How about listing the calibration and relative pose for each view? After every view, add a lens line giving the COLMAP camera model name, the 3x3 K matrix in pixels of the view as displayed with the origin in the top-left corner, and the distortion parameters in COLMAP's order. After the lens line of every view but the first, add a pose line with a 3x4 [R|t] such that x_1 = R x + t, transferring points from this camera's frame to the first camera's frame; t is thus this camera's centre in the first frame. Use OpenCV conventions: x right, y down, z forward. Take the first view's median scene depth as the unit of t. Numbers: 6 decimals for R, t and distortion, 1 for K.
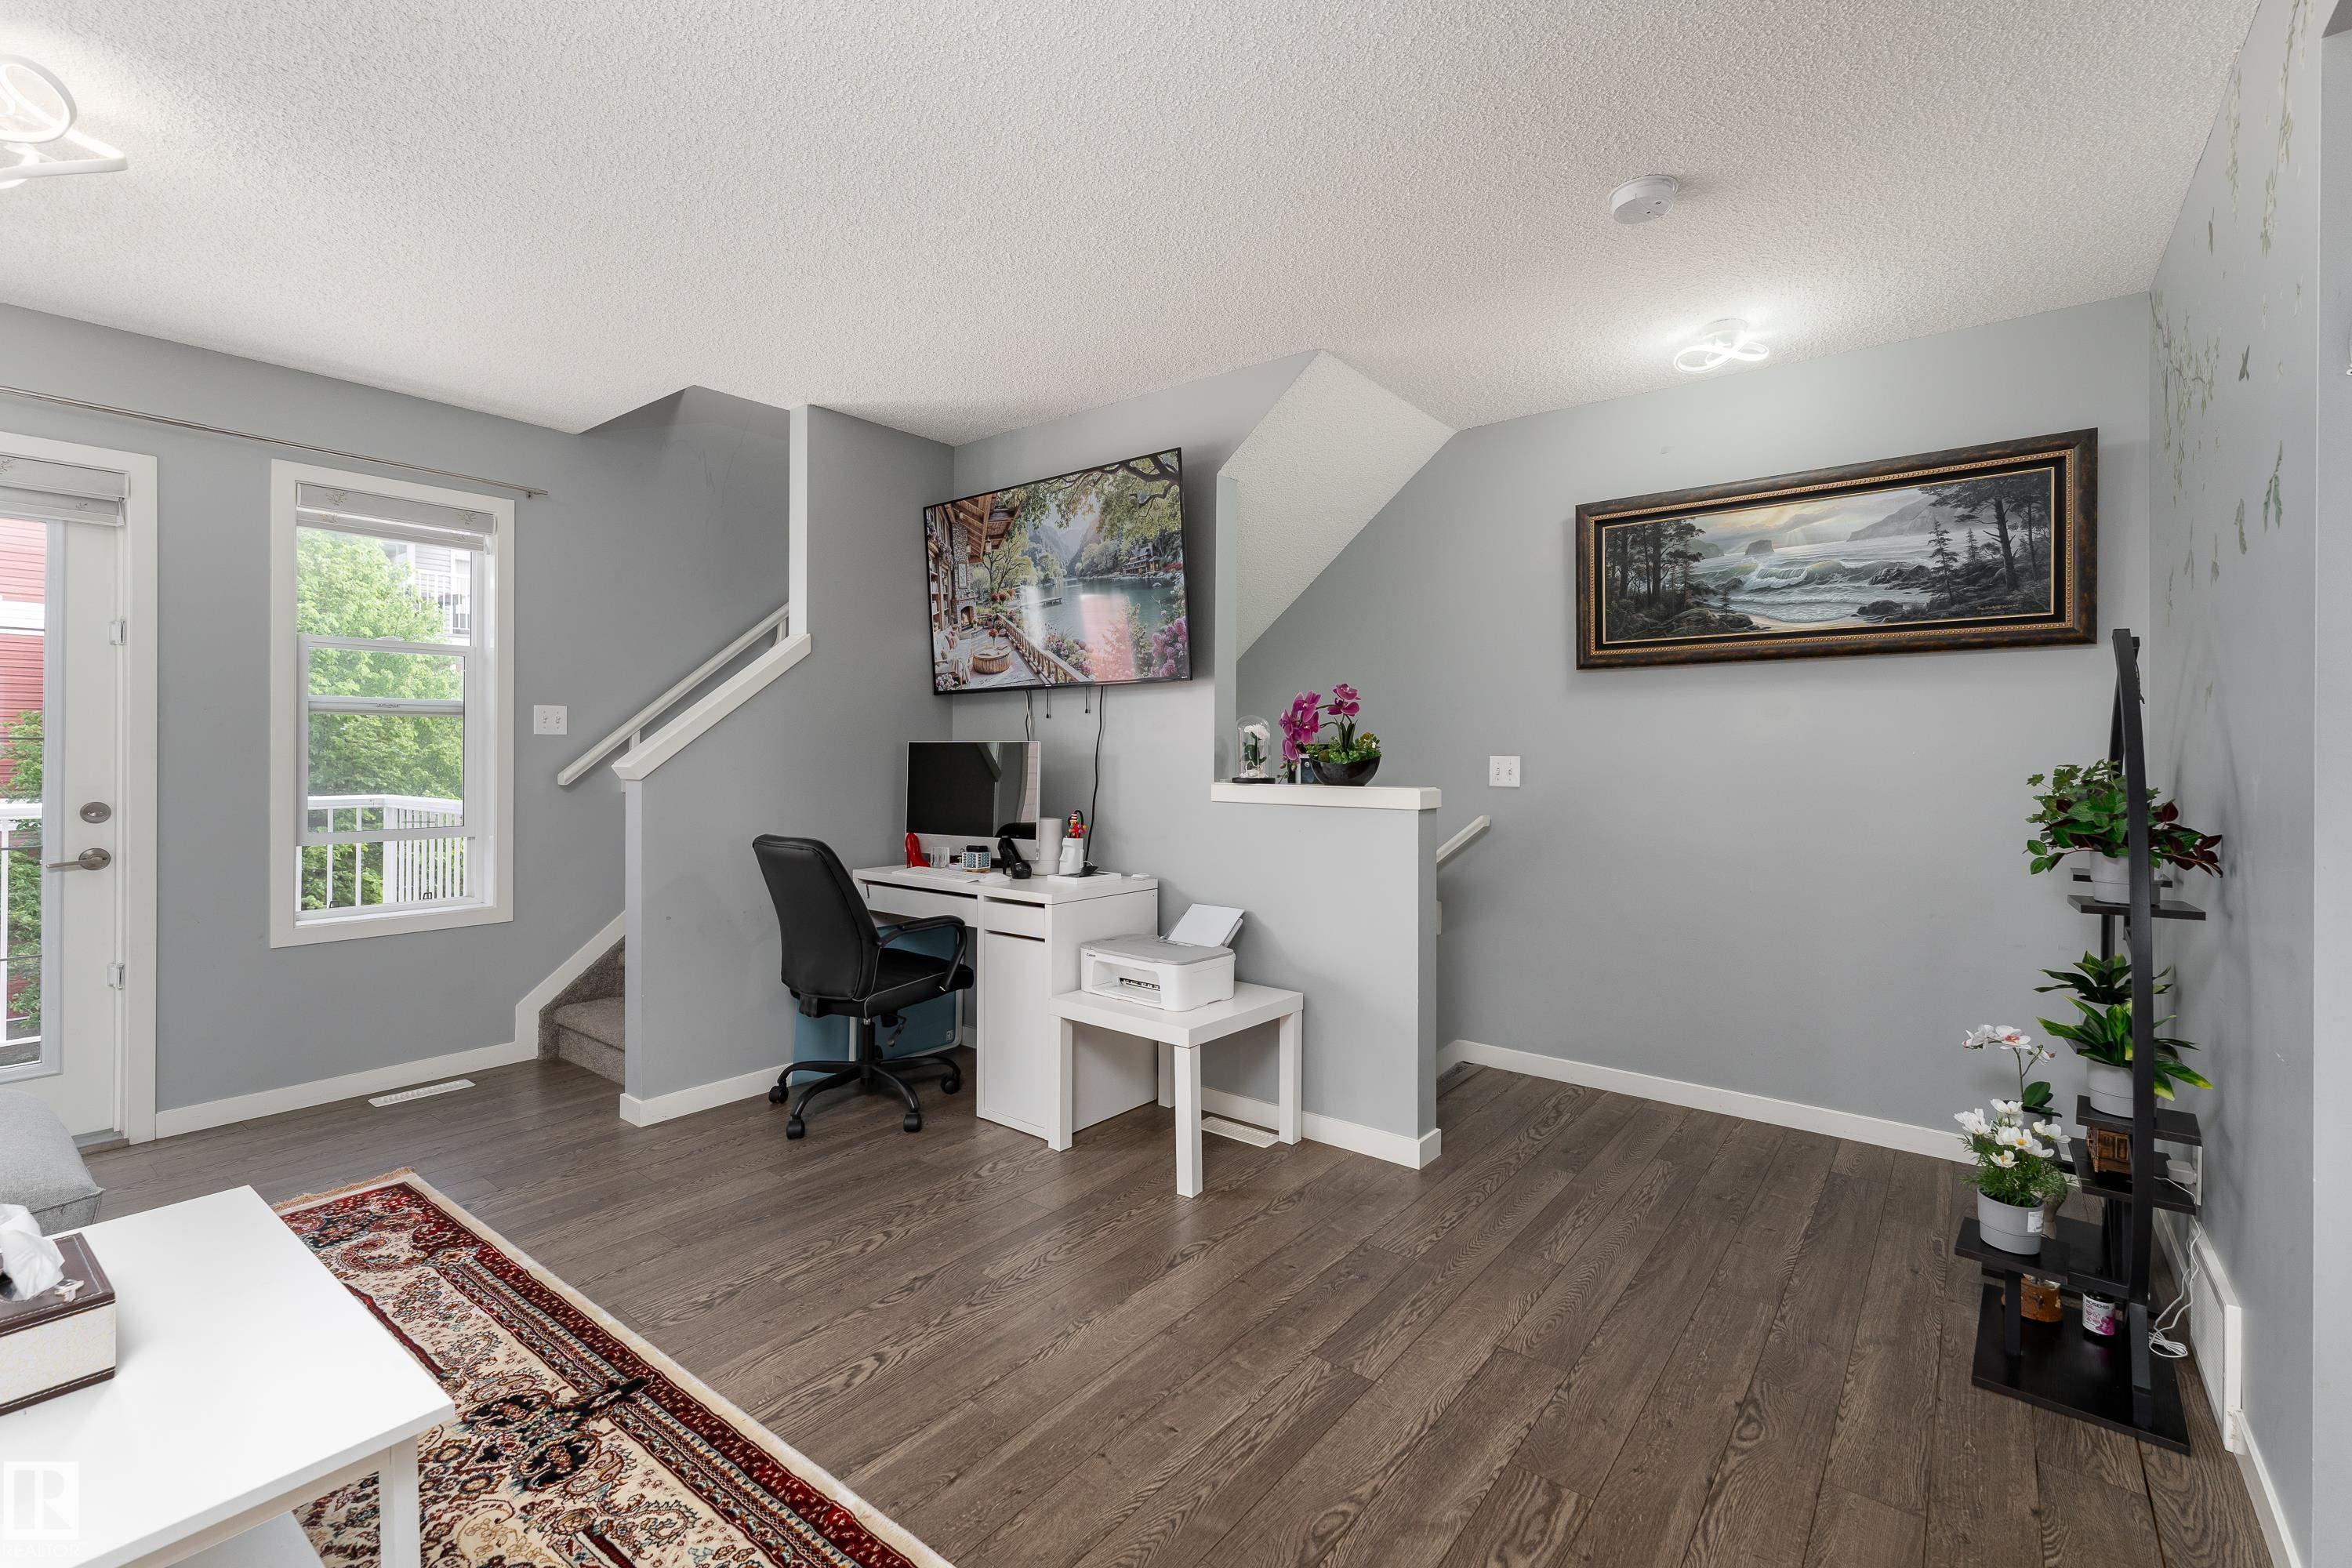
lens RADIAL K [[1017.9, 0, 1177.1], [0, 1017.9, 750.1], [0, 0, 1]] dist [0.000907, 0.000302]
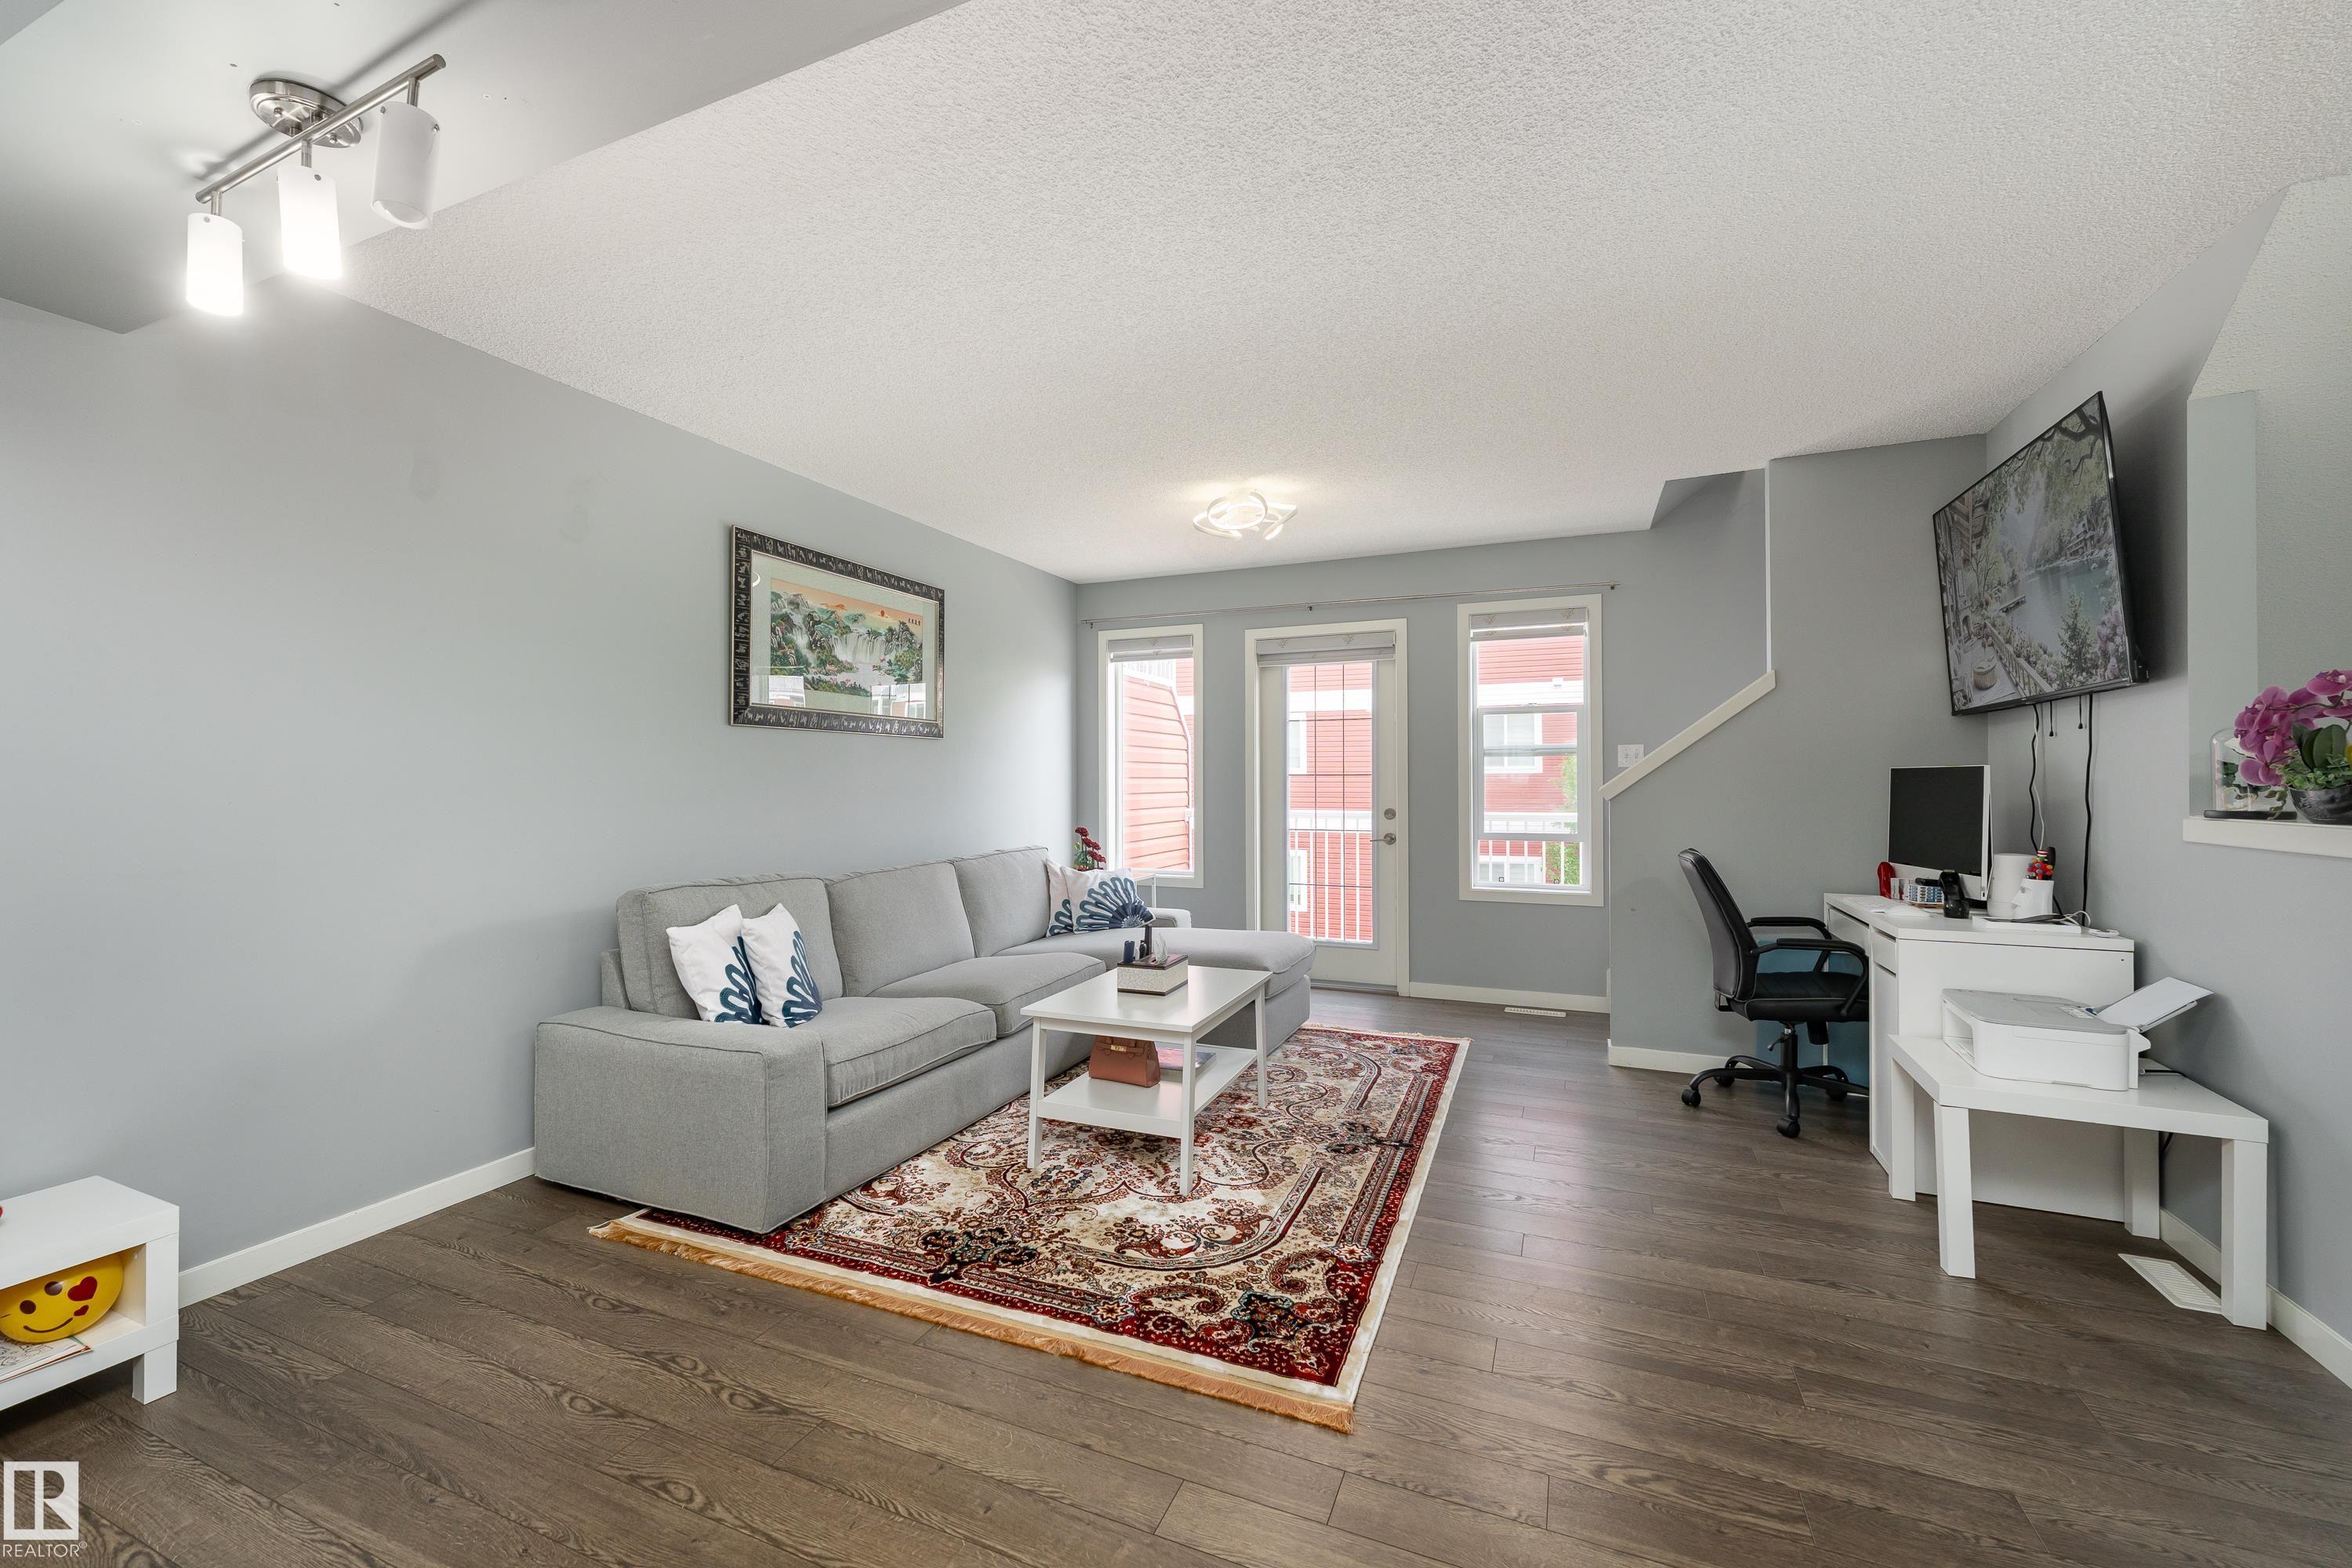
lens RADIAL K [[1007.3, 0, 1090.6], [0, 1007.3, 777.0], [0, 0, 1]] dist [-0.000038, -0.000146]
pose [[0.218073, -0.008971, -0.975891, 0.587306], [0.005795, 0.999952, -0.007897, 0.004494], [0.975915, -0.003933, 0.218115, 0.059987]]
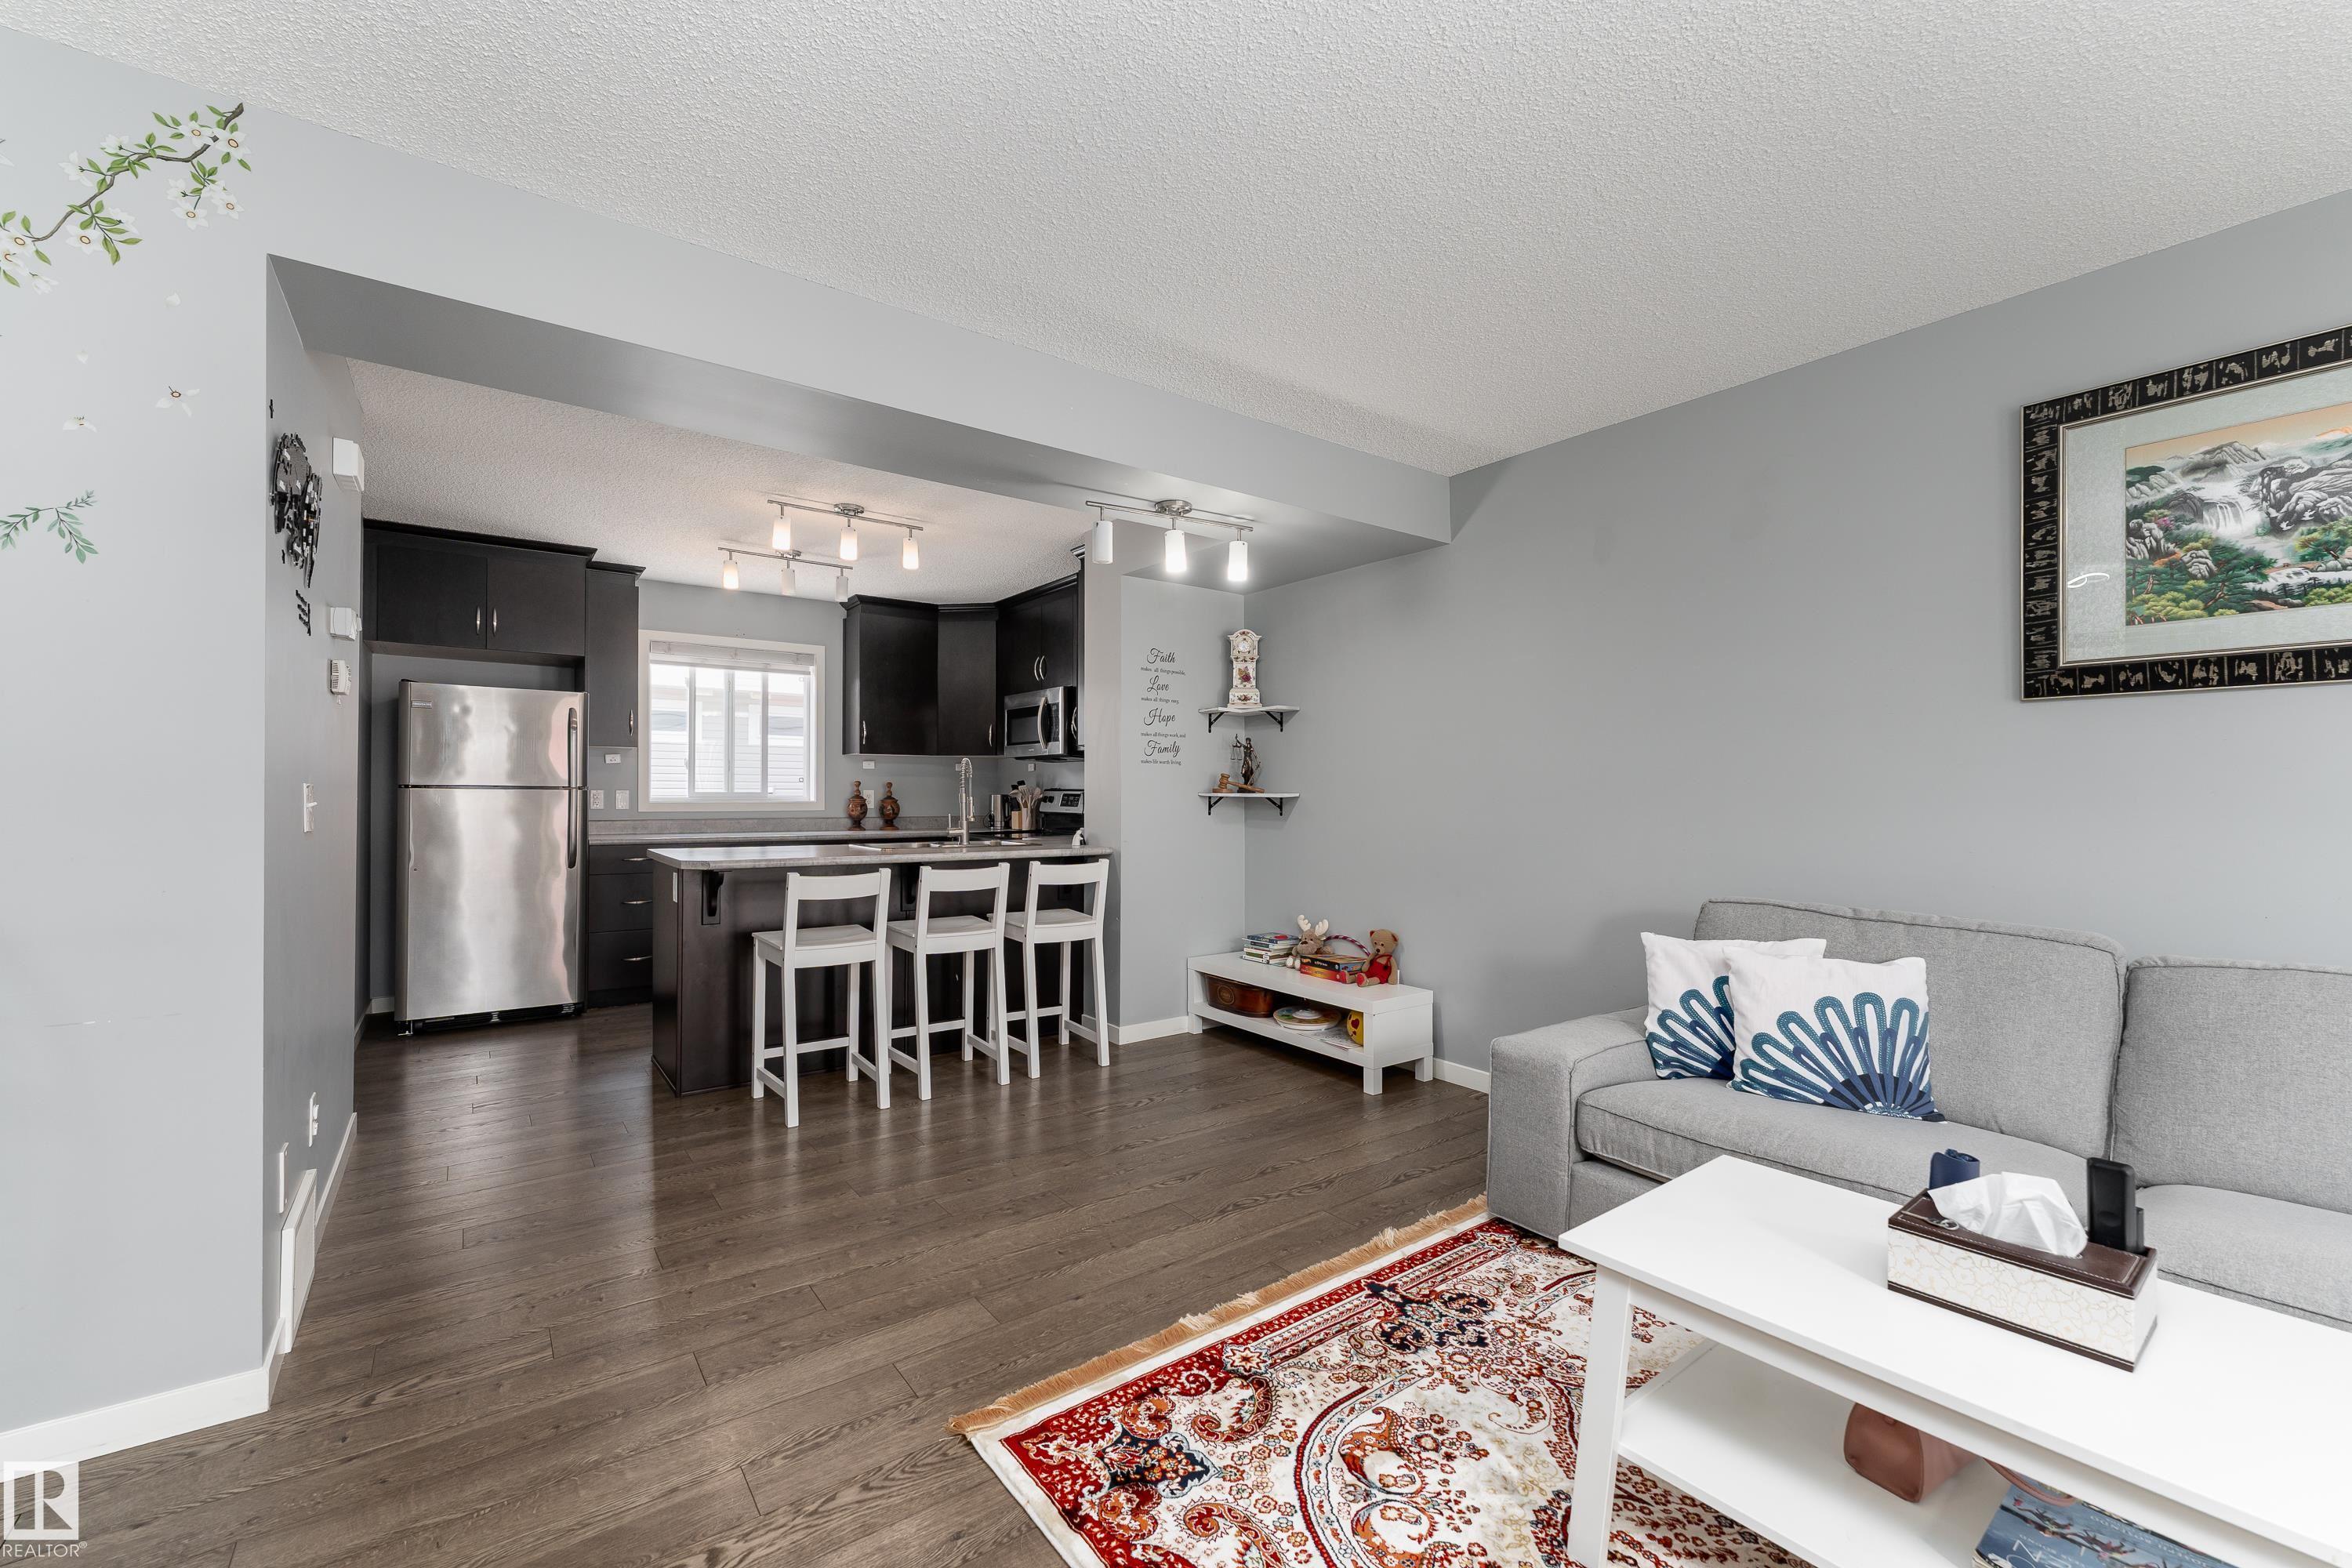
lens RADIAL K [[958.1, 0, 1173.2], [0, 958.1, 791.3], [0, 0, 1]] dist [0.002460, 0.000188]
pose [[-0.965898, -0.008512, 0.258783, -0.177085], [-0.009792, 0.999945, -0.003658, 0.013261], [-0.258737, -0.006067, -0.965929, 0.796985]]
